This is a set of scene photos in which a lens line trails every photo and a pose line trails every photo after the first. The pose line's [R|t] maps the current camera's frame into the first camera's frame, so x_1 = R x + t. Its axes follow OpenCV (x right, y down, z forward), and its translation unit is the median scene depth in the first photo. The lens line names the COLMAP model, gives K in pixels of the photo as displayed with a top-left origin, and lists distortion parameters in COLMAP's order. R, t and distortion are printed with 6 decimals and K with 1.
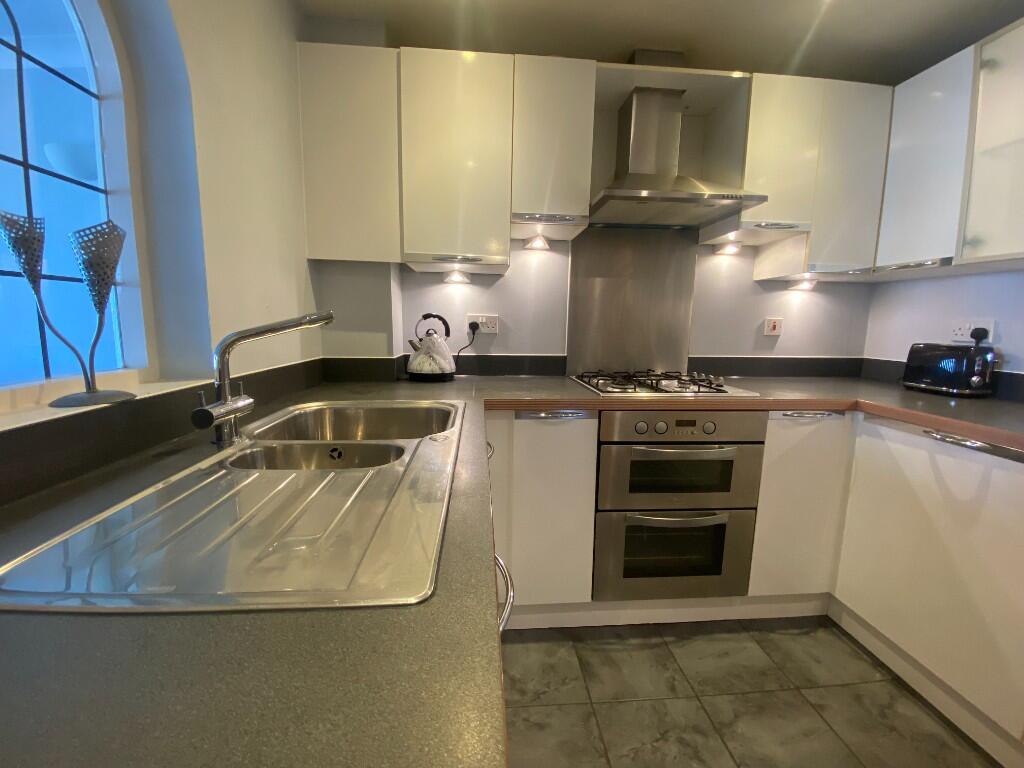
lens RADIAL K [[412.3, 0, 510.6], [0, 412.3, 376.3], [0, 0, 1]] dist [0.018979, -0.017451]
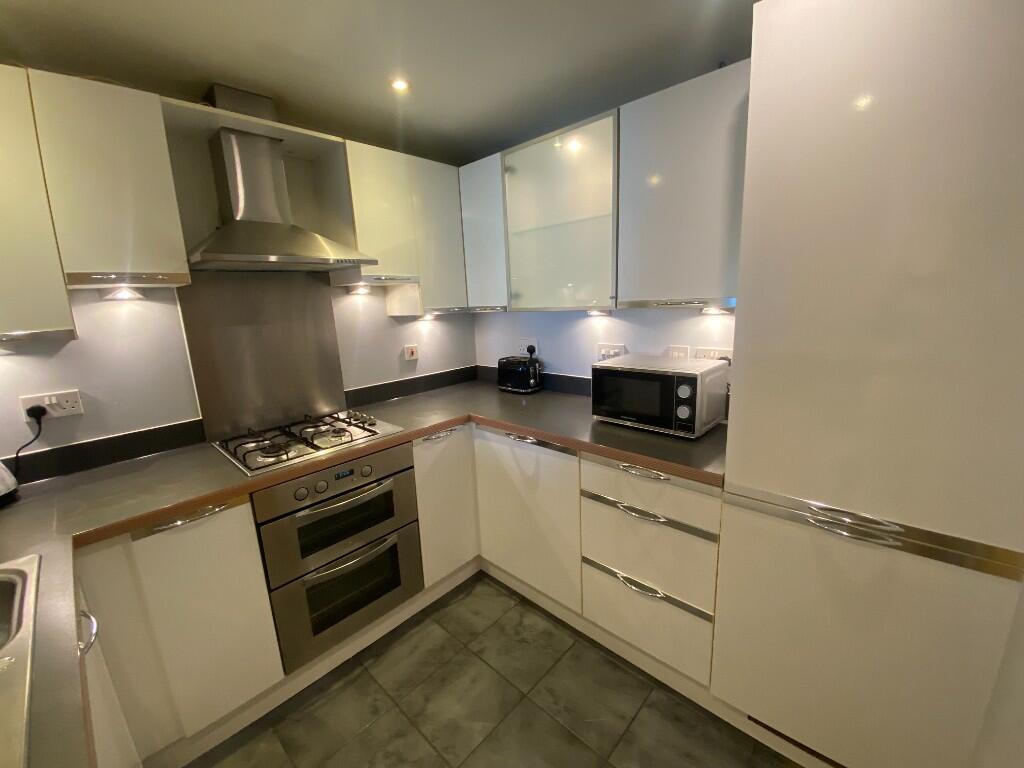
lens RADIAL K [[418.2, 0, 507.5], [0, 418.2, 380.3], [0, 0, 1]] dist [0.029600, -0.022539]
pose [[0.742033, -0.182463, 0.645054, 0.074779], [0.148988, 0.983067, 0.106688, -0.170865], [-0.653598, 0.016940, 0.756653, -0.098864]]
